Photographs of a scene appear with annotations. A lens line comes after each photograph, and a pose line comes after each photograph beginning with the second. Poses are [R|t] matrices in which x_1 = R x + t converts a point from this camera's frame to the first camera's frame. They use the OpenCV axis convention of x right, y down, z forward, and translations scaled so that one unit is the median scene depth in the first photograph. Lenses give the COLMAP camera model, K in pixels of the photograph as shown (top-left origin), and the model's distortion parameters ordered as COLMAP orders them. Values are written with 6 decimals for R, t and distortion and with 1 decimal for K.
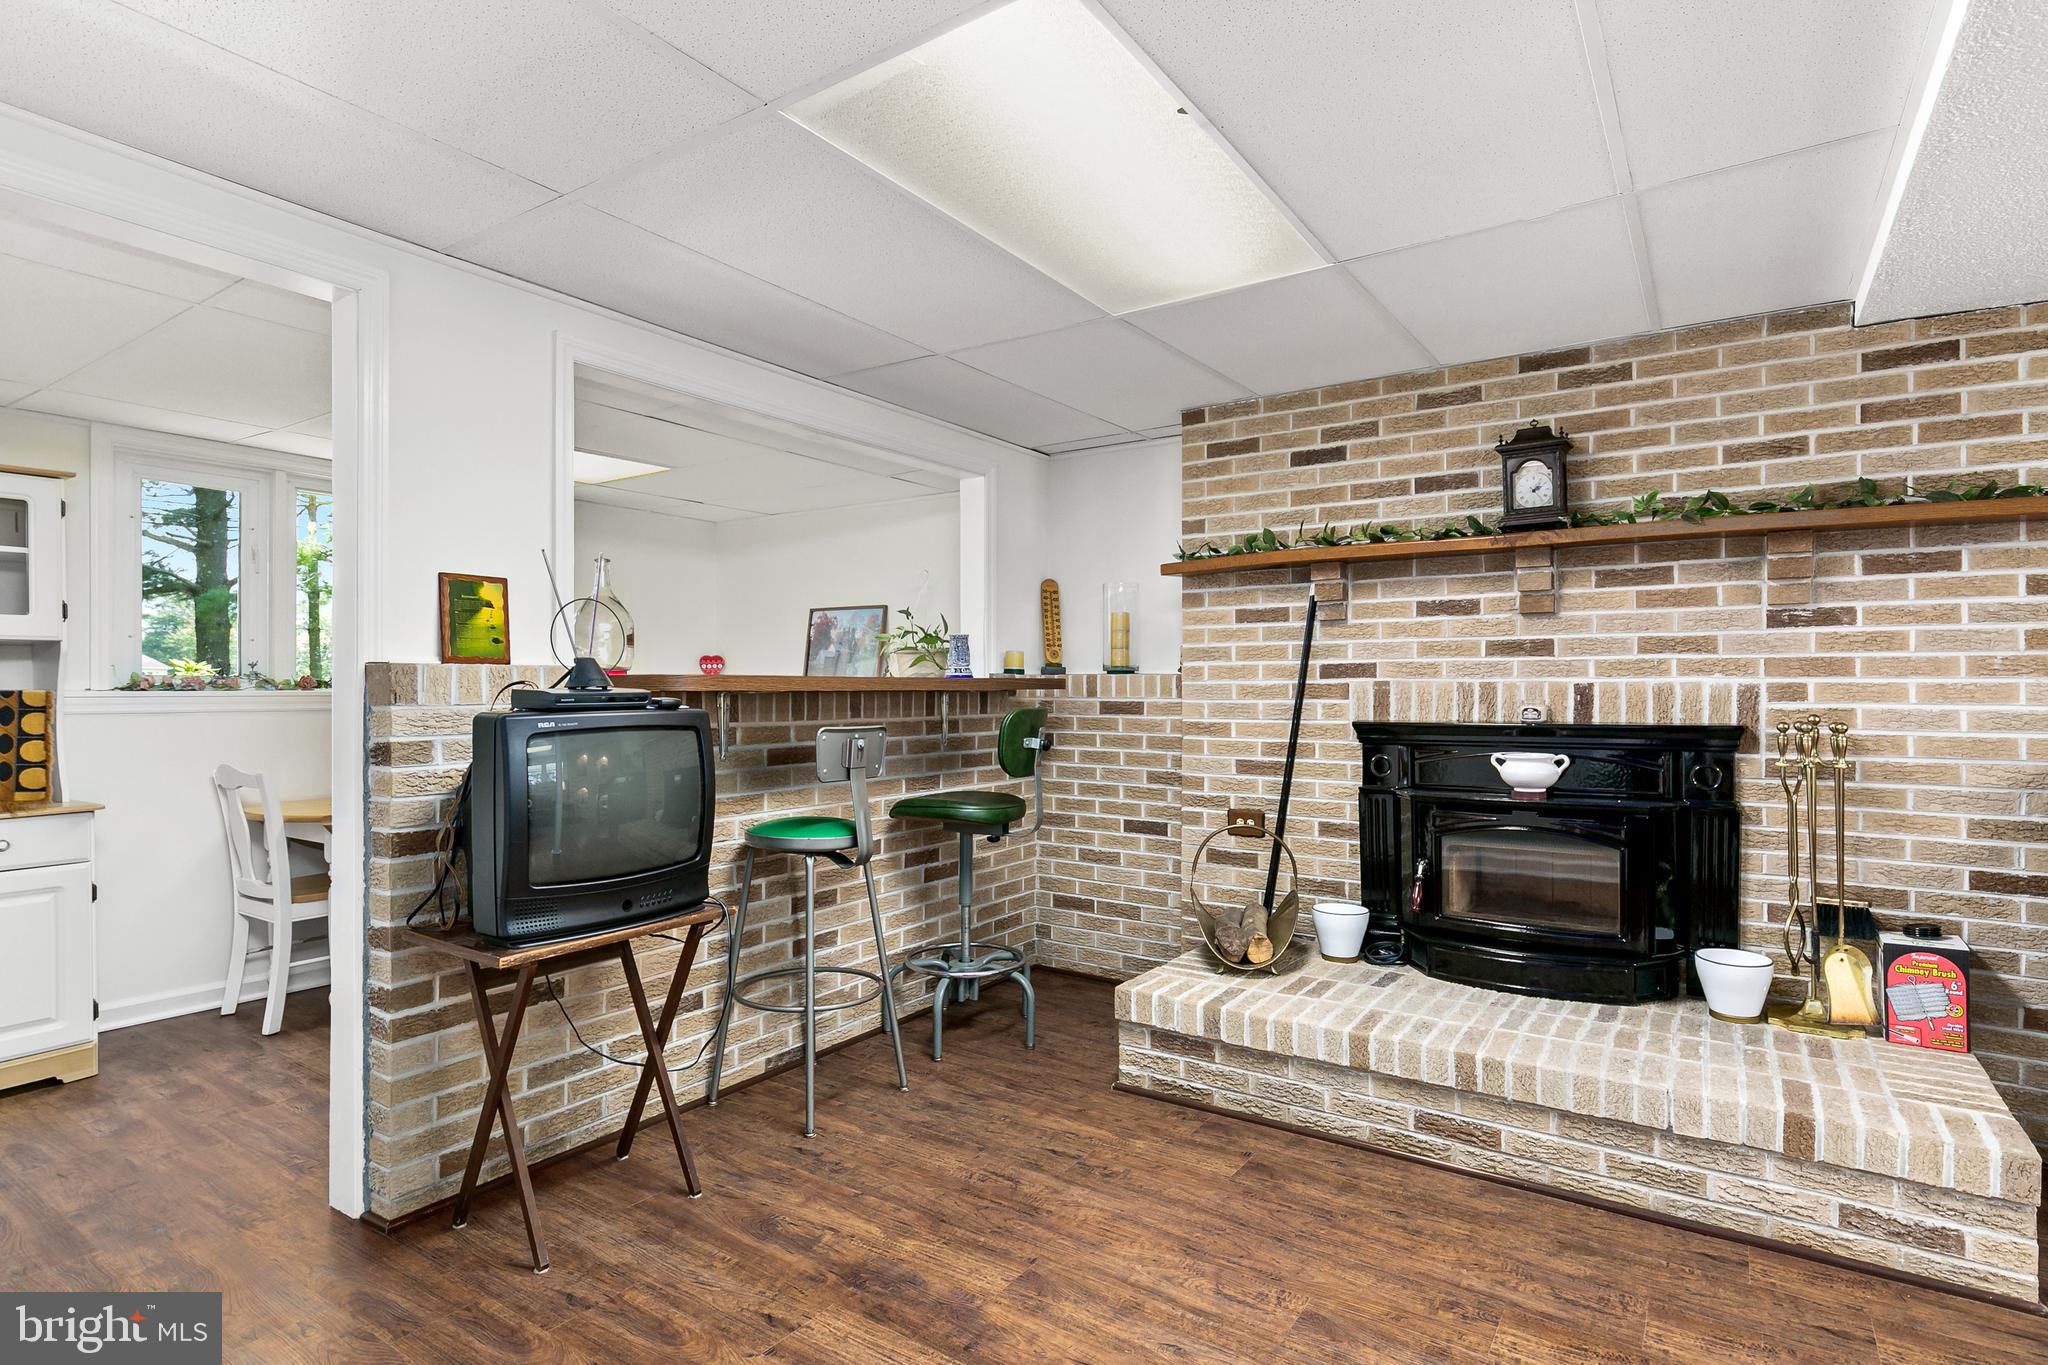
lens RADIAL K [[1040.5, 0, 1024.0], [0, 1040.5, 682.5], [0, 0, 1]] dist [-0.004273, 0.001306]
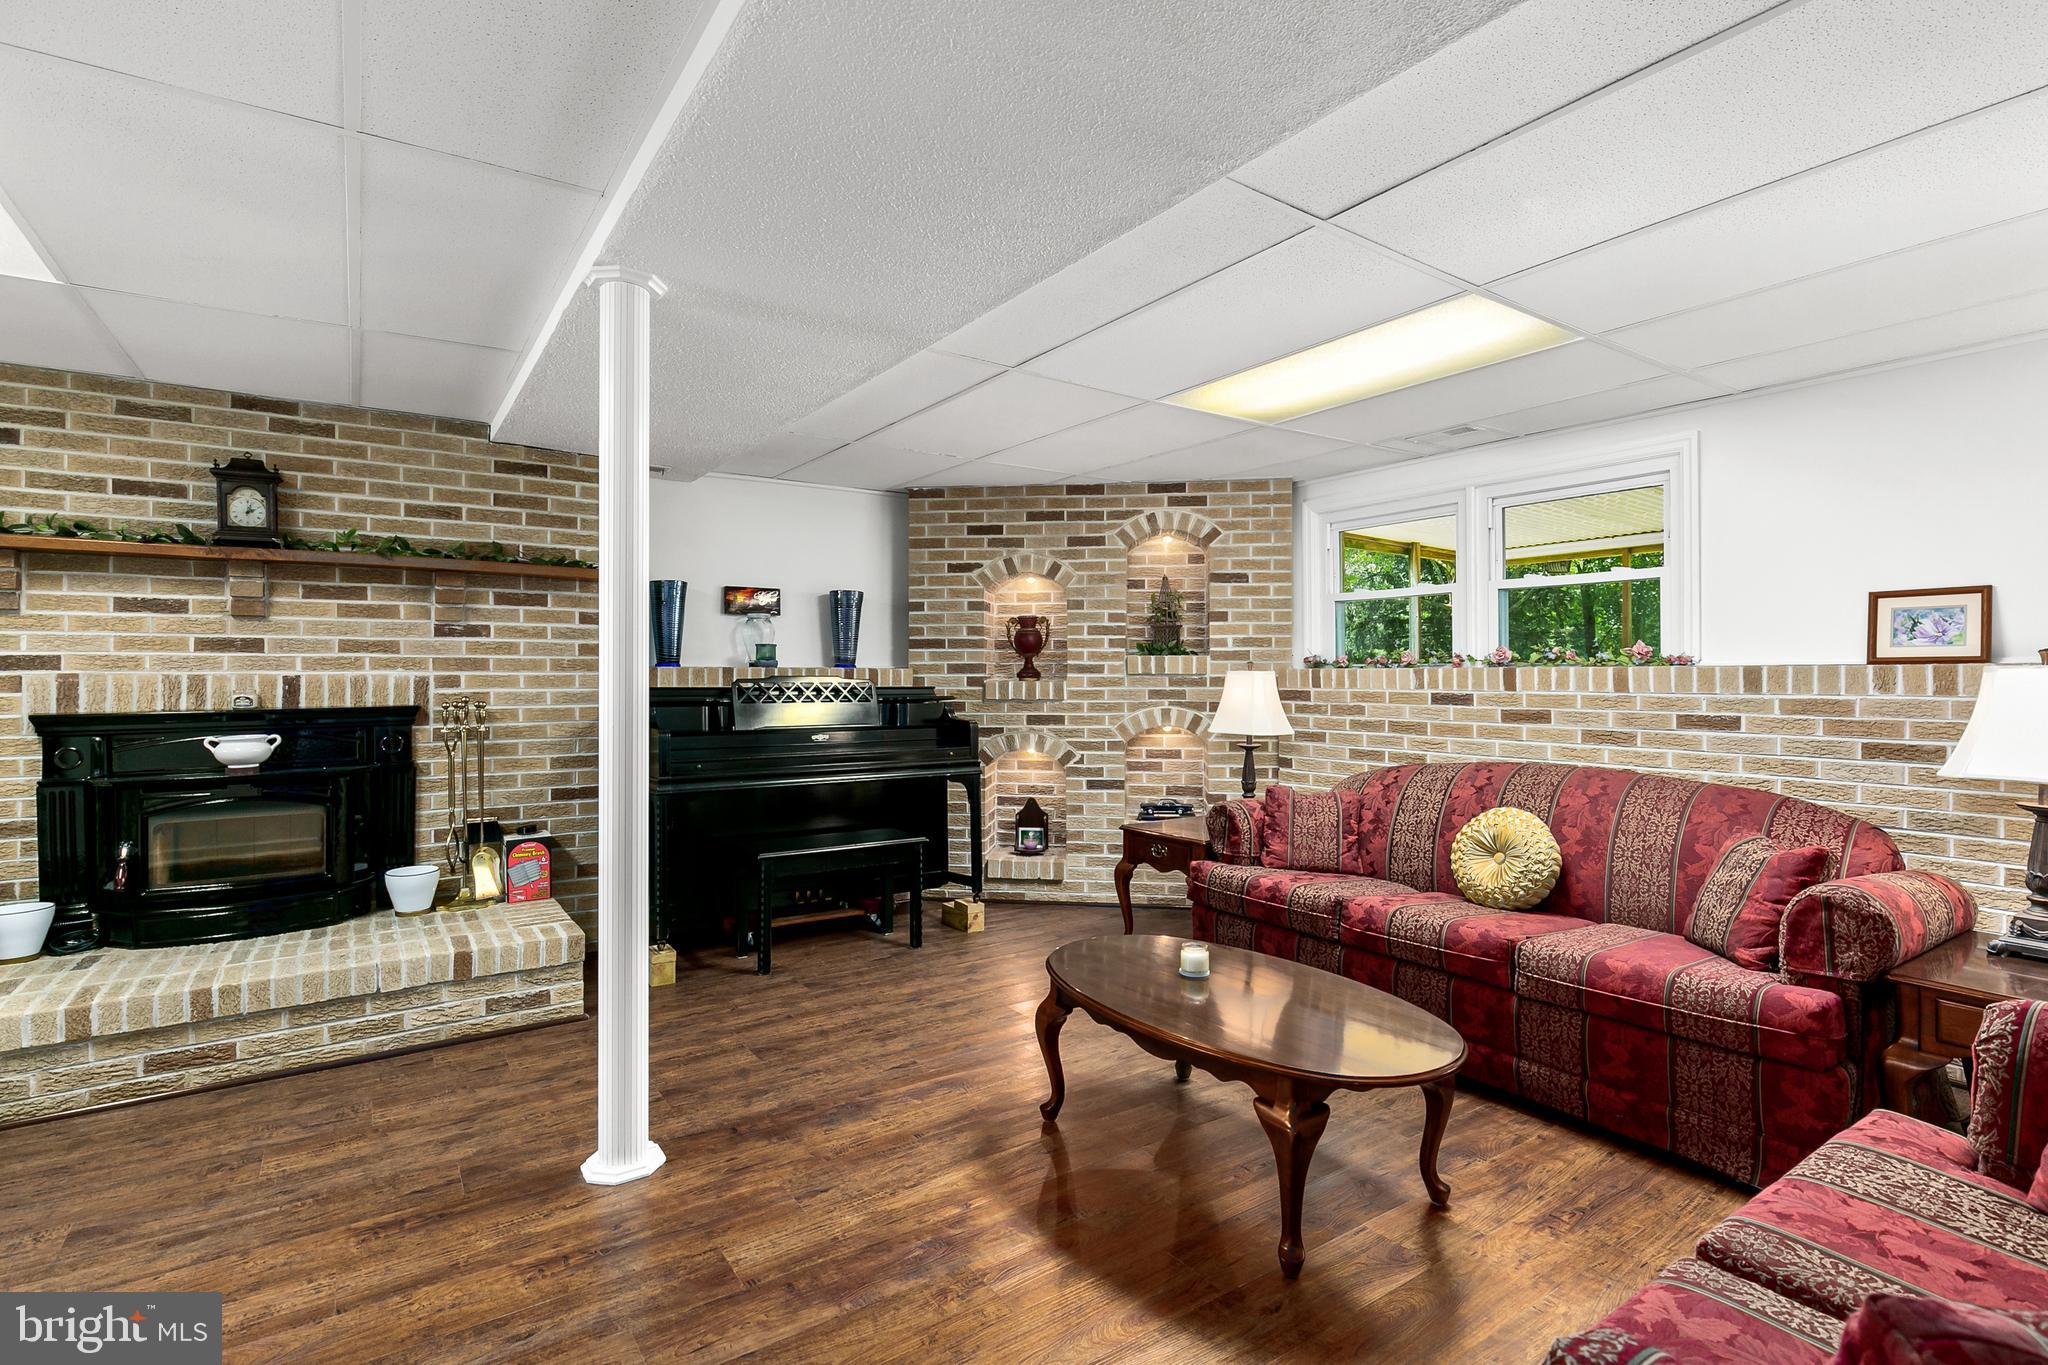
lens RADIAL K [[976.7, 0, 1028.4], [0, 976.7, 670.3], [0, 0, 1]] dist [0.000118, 0.000429]
pose [[0.362587, 0.003506, 0.931943, -0.241052], [-0.000773, 0.999994, -0.003461, -0.002334], [-0.931950, 0.000534, 0.362588, -0.248782]]
